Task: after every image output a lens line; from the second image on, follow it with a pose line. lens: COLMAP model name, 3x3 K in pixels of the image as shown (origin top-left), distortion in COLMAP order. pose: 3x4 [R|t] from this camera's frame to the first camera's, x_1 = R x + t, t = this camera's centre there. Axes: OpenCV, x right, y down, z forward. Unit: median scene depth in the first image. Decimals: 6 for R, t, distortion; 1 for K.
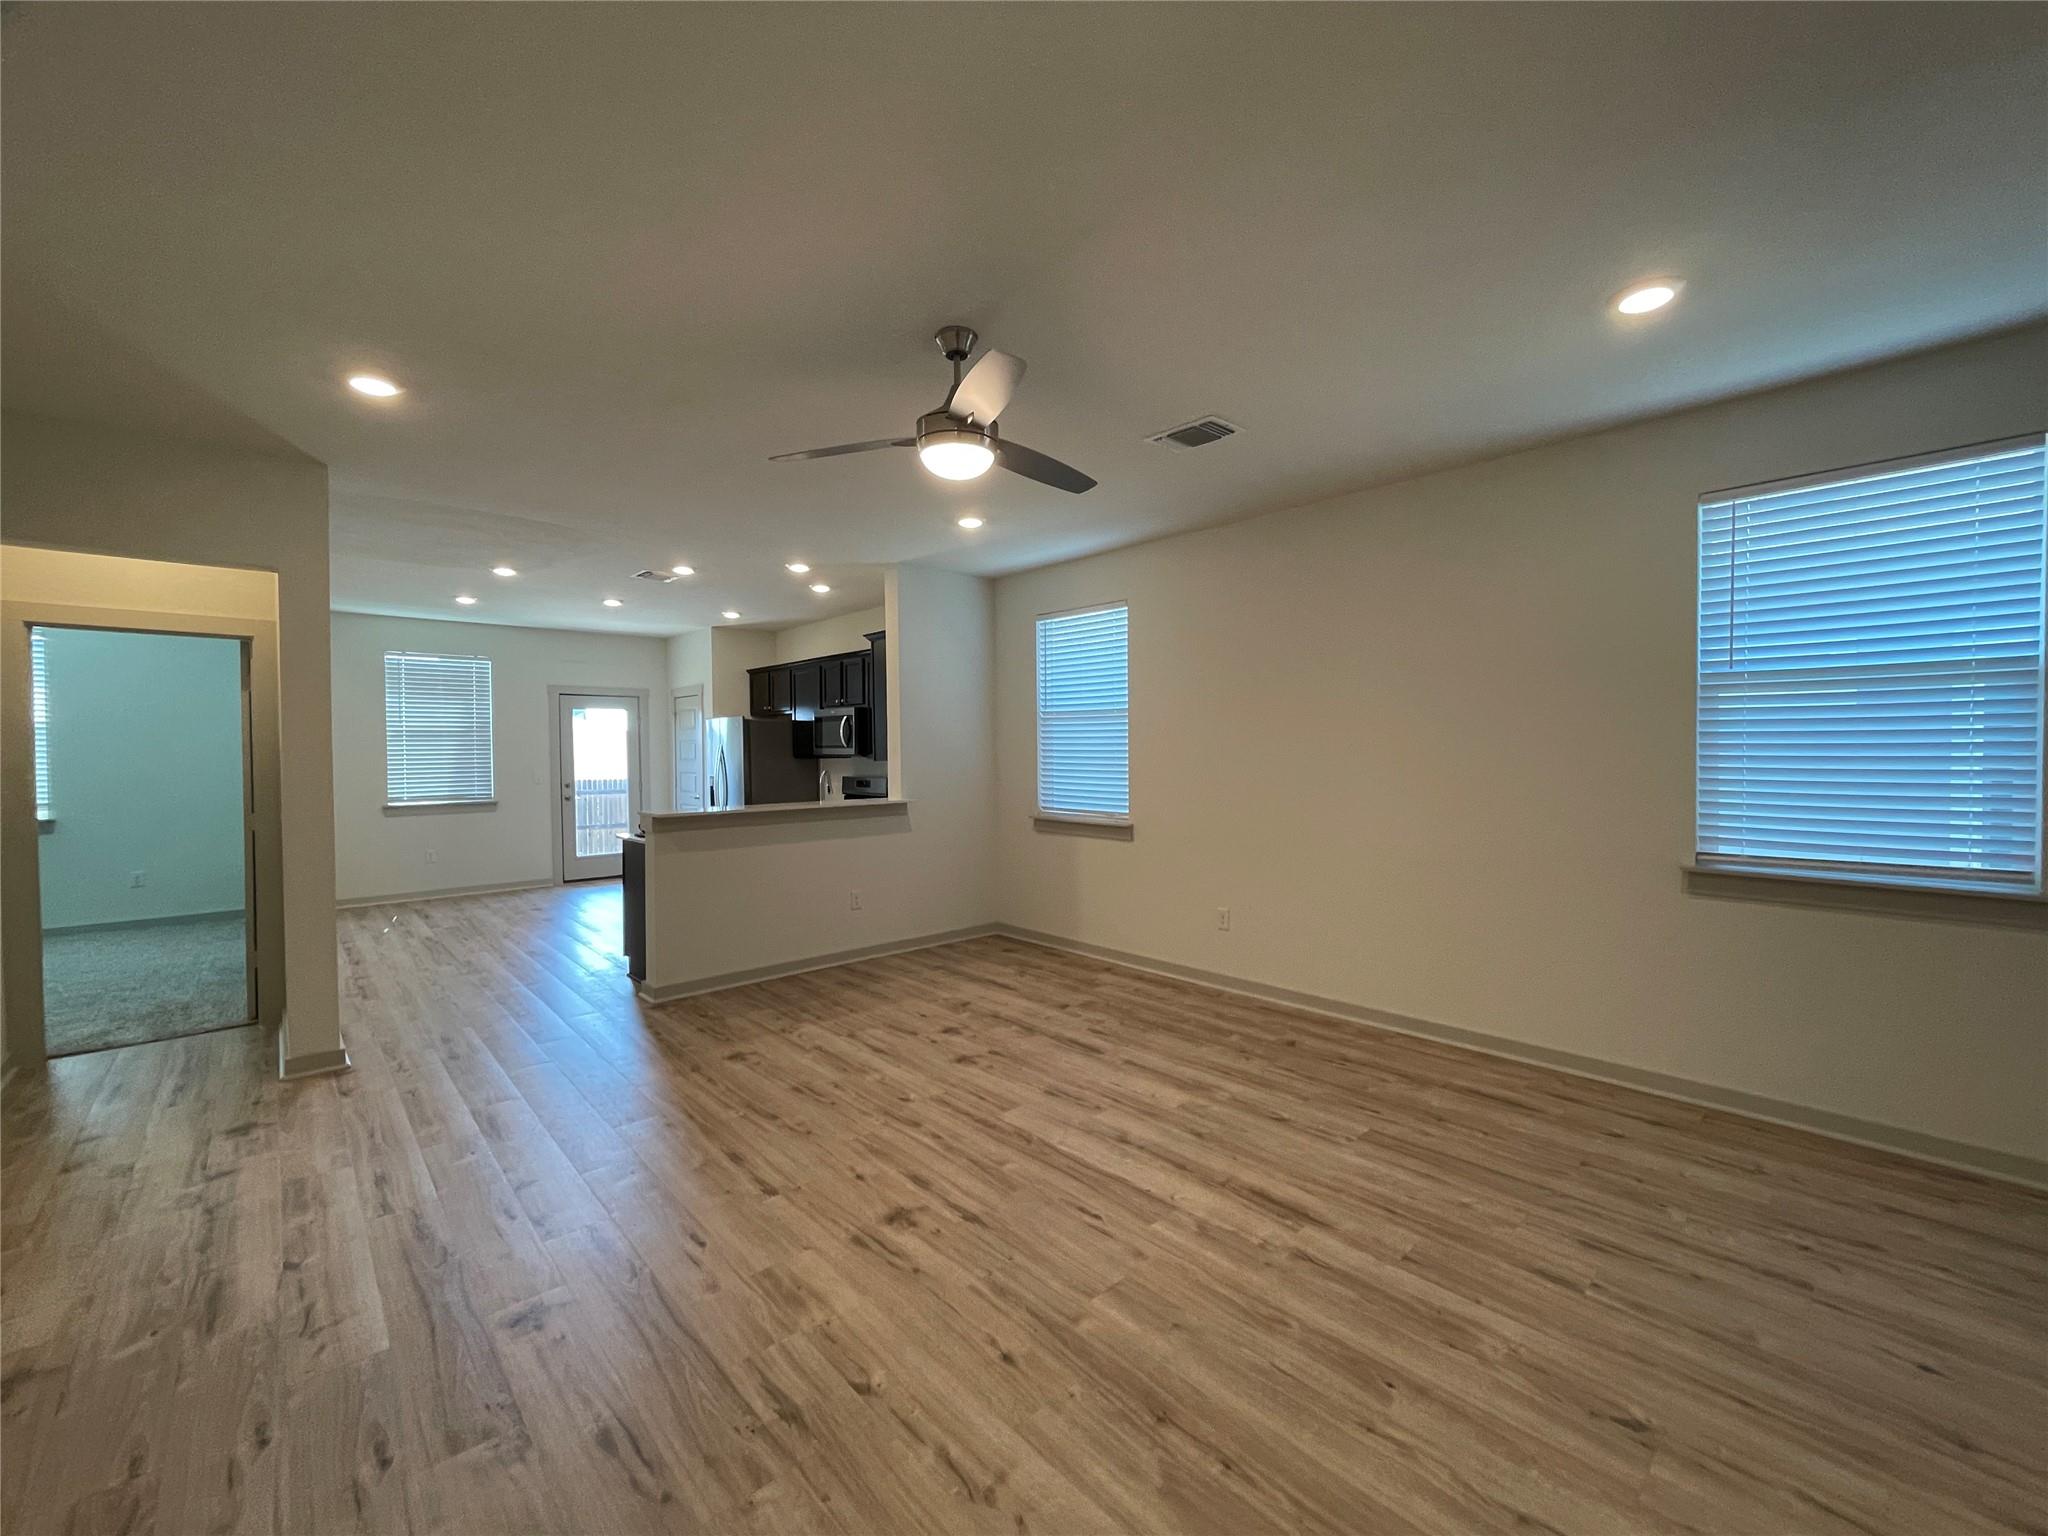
lens RADIAL K [[830.1, 0, 1024.0], [0, 830.1, 768.0], [0, 0, 1]] dist [-0.000761, -0.000881]
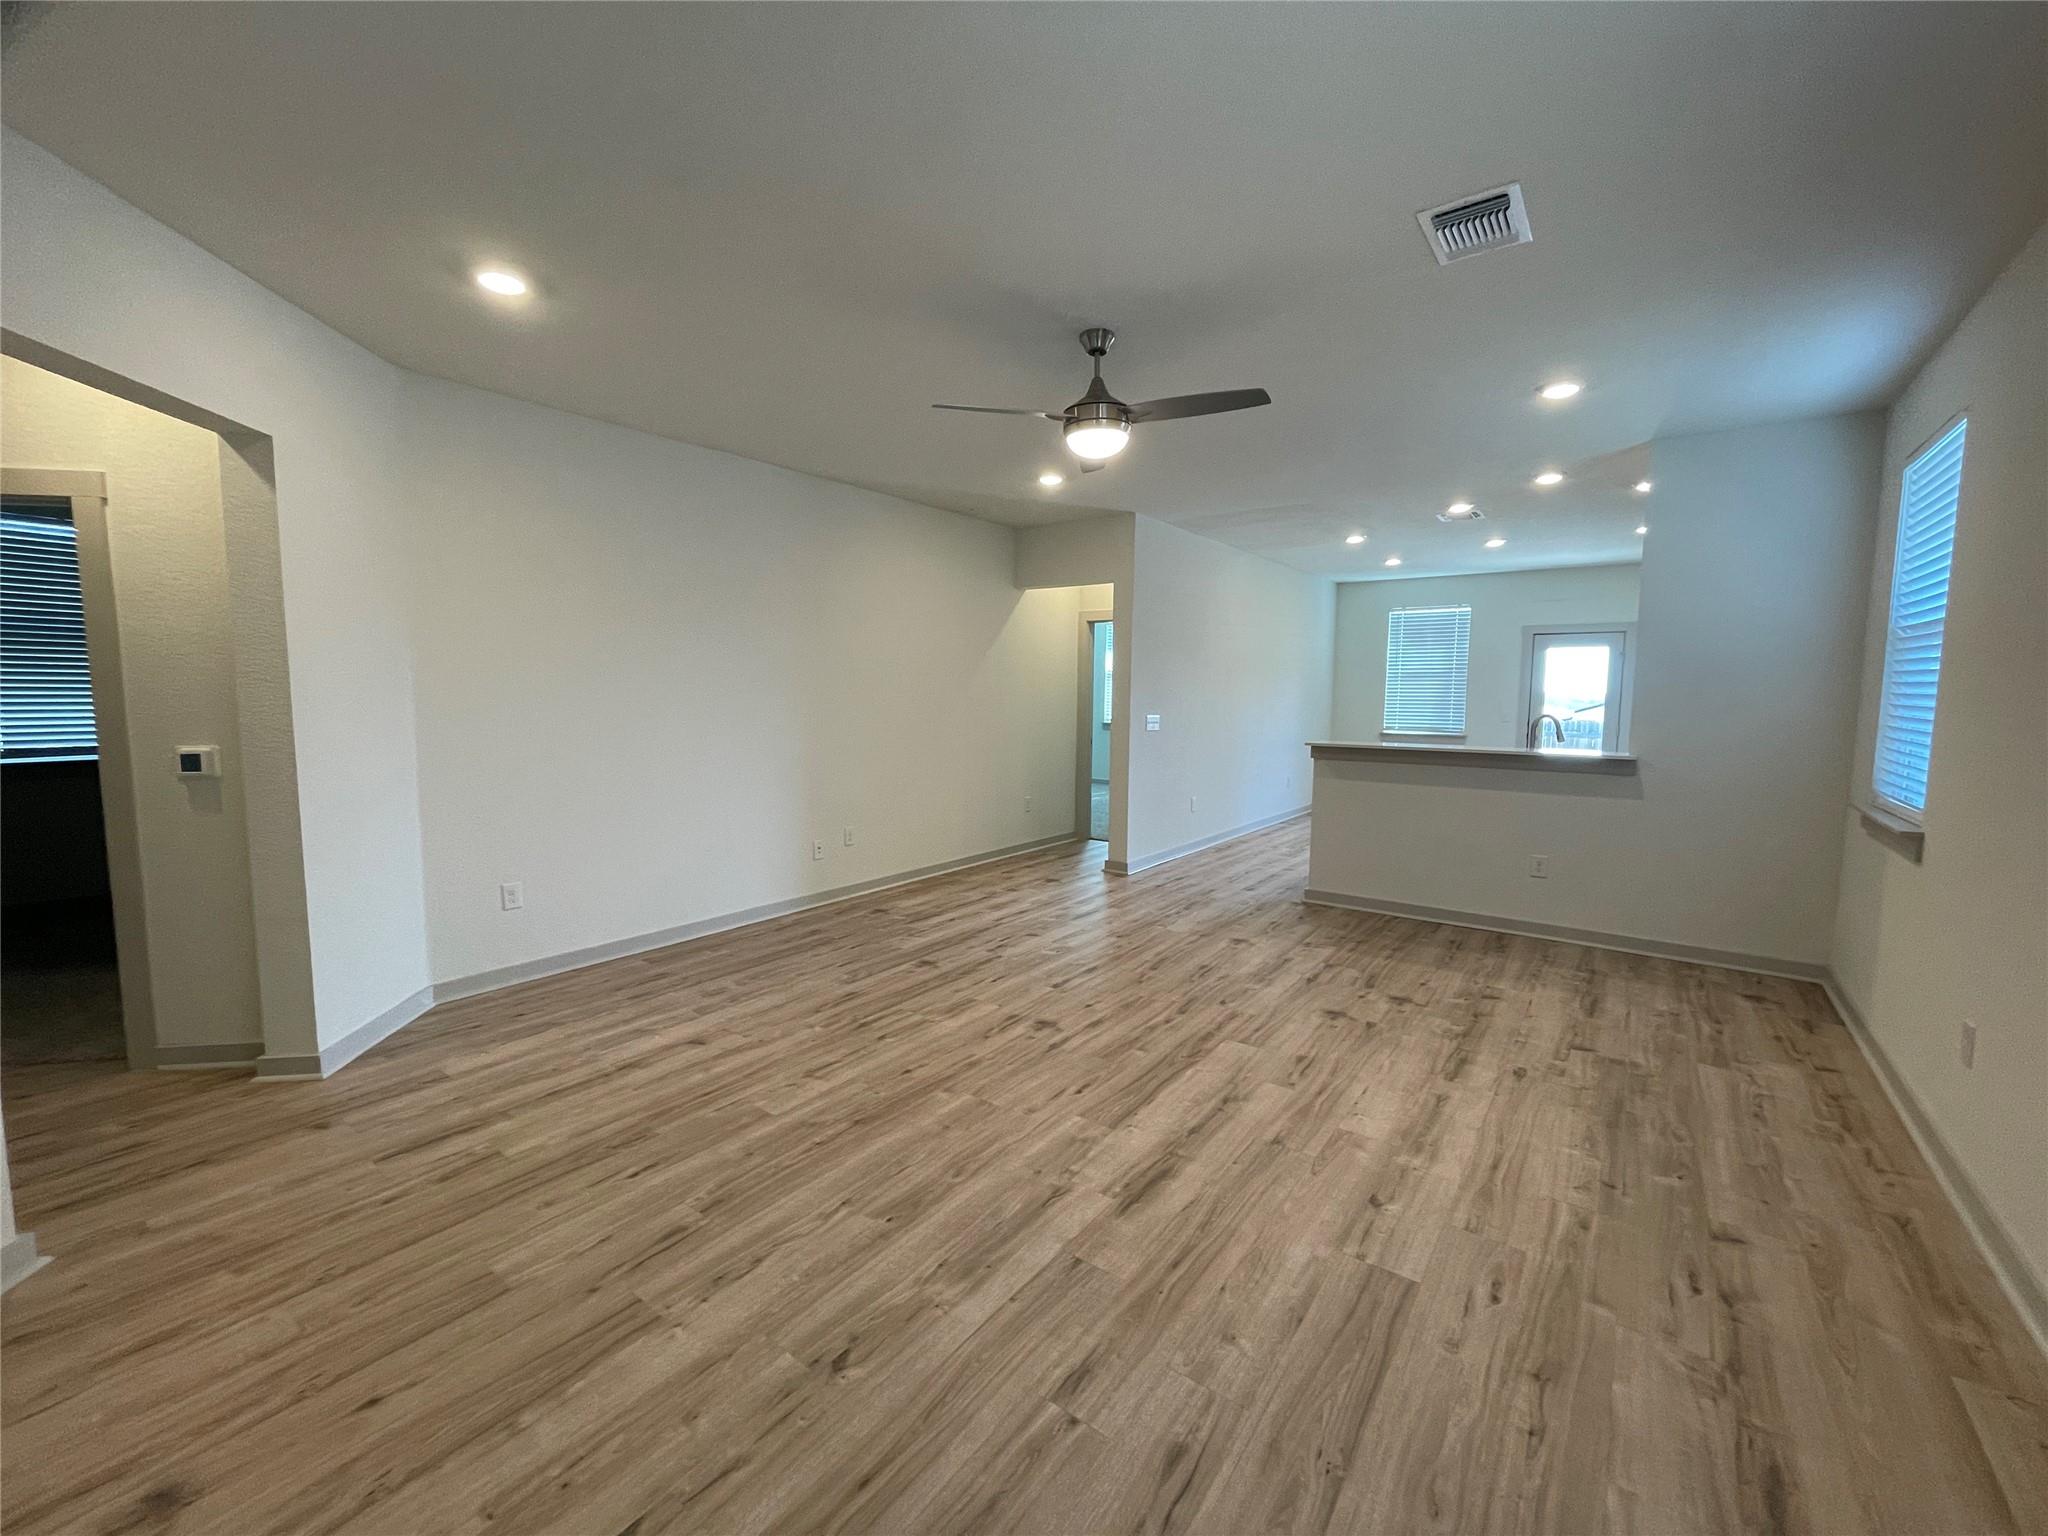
lens RADIAL K [[830.1, 0, 1024.0], [0, 830.1, 768.0], [0, 0, 1]] dist [-0.000761, -0.000881]
pose [[0.189760, 0.101790, -0.976540, 0.871910], [-0.033565, 0.994703, 0.097160, -0.012262], [0.981257, 0.014341, 0.192171, 0.527309]]
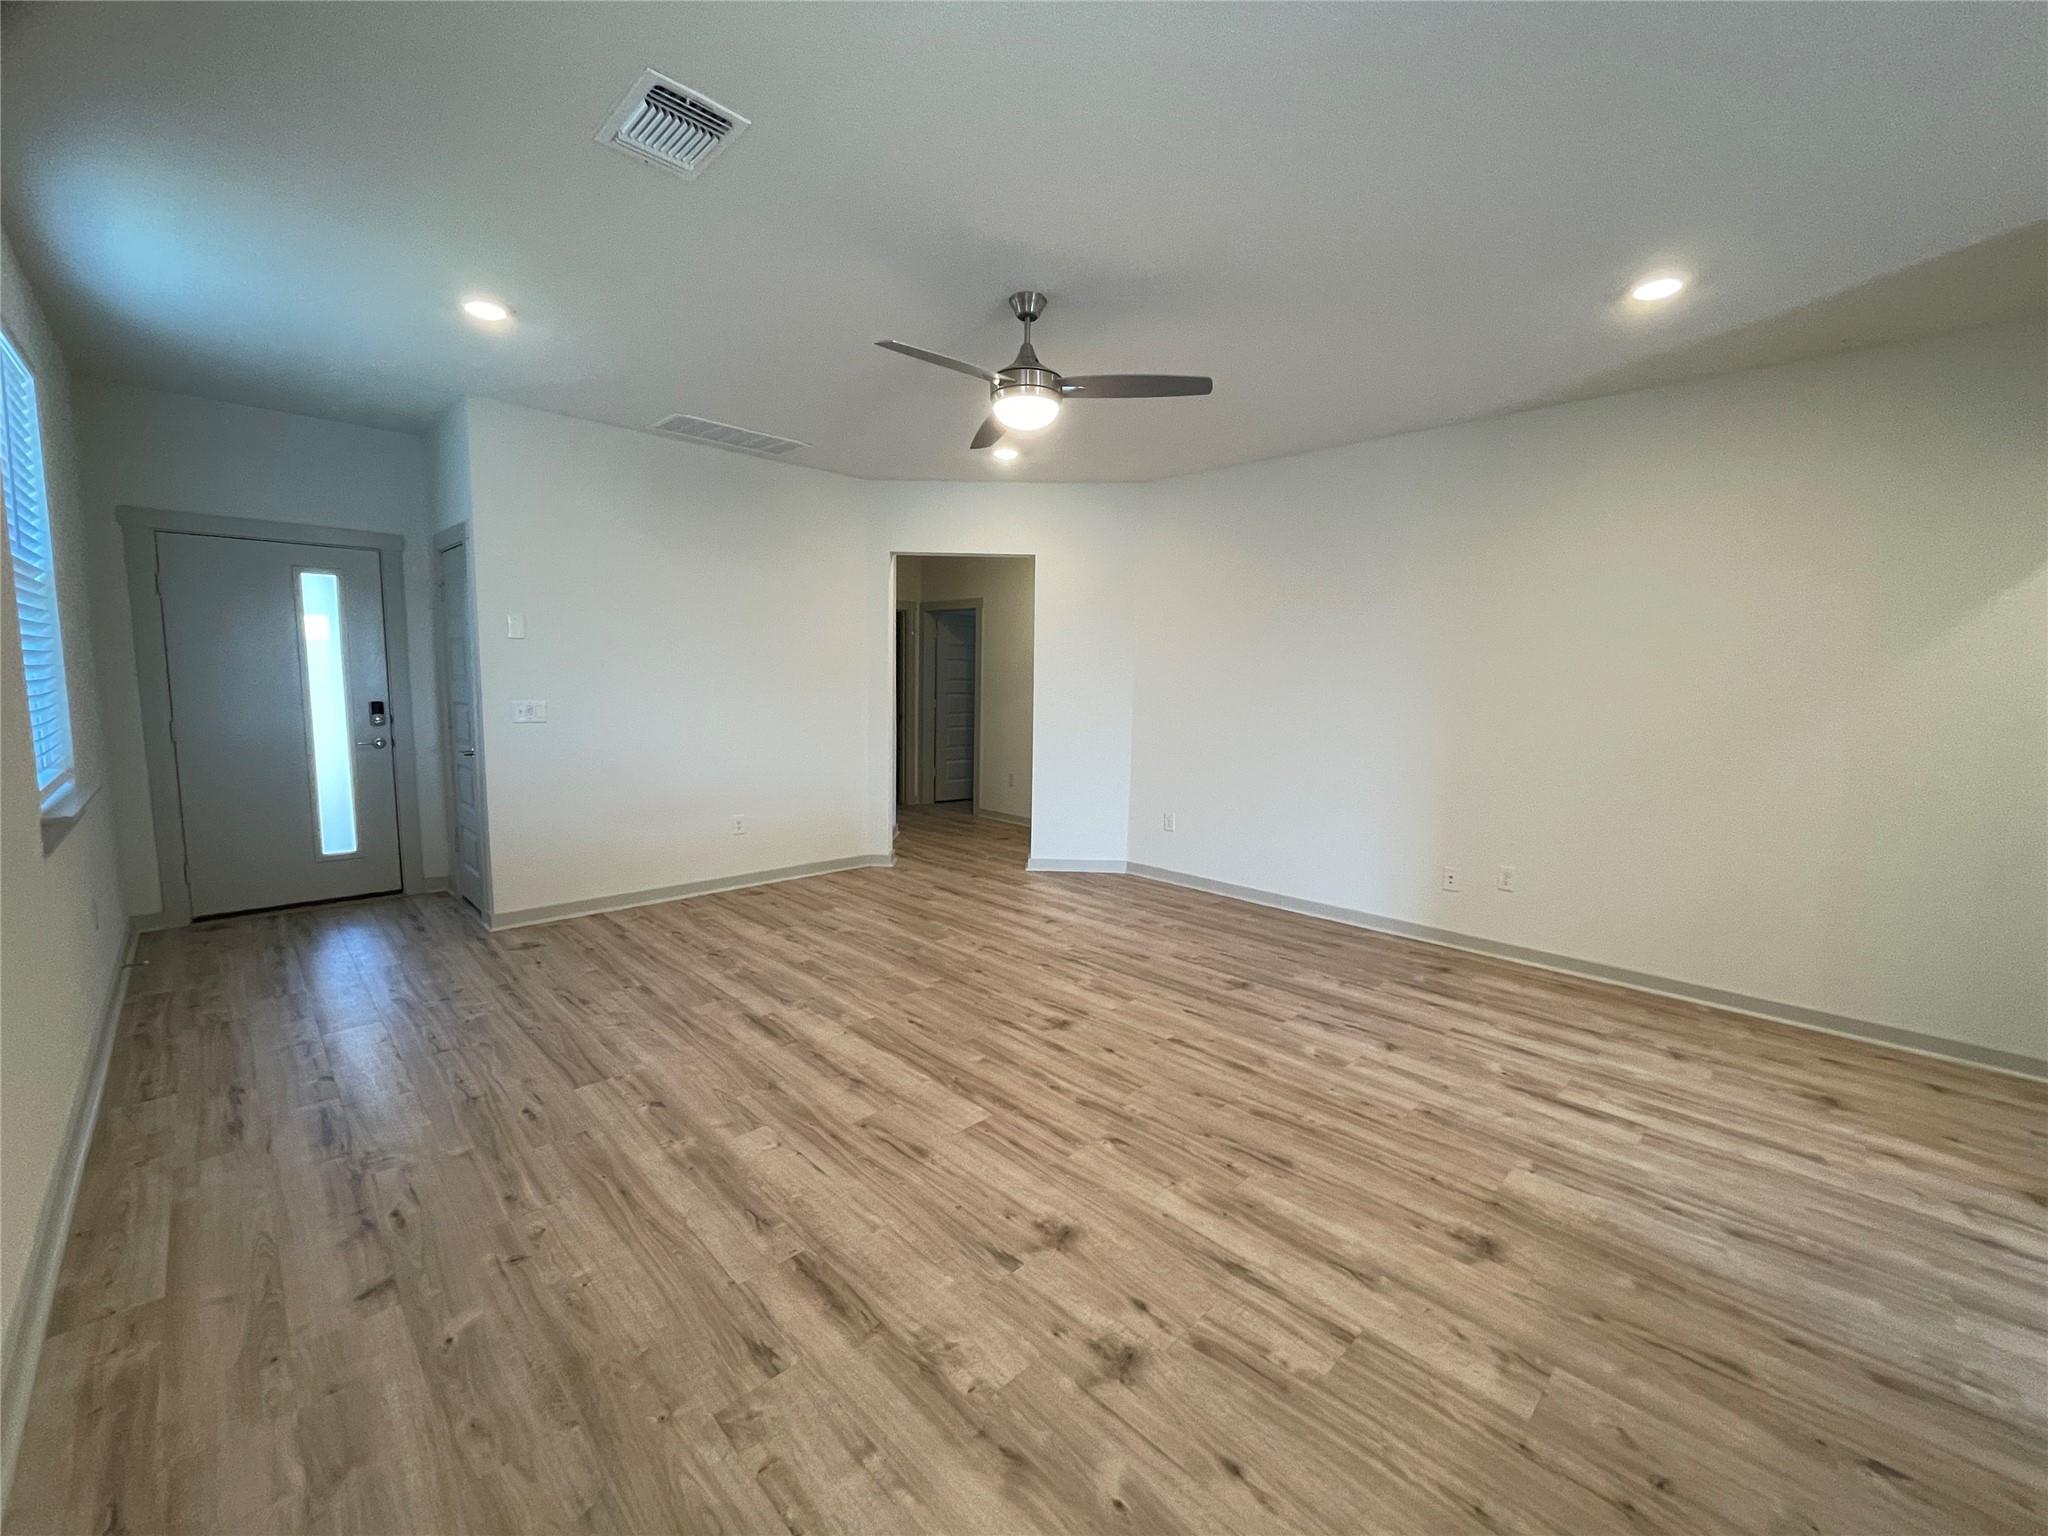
lens RADIAL K [[830.1, 0, 1024.0], [0, 830.1, 768.0], [0, 0, 1]] dist [-0.000761, -0.000881]
pose [[-0.999283, -0.005894, -0.037406, -0.030420], [-0.010956, 0.990565, 0.136608, -0.034877], [0.036248, 0.136920, -0.989919, 1.714632]]
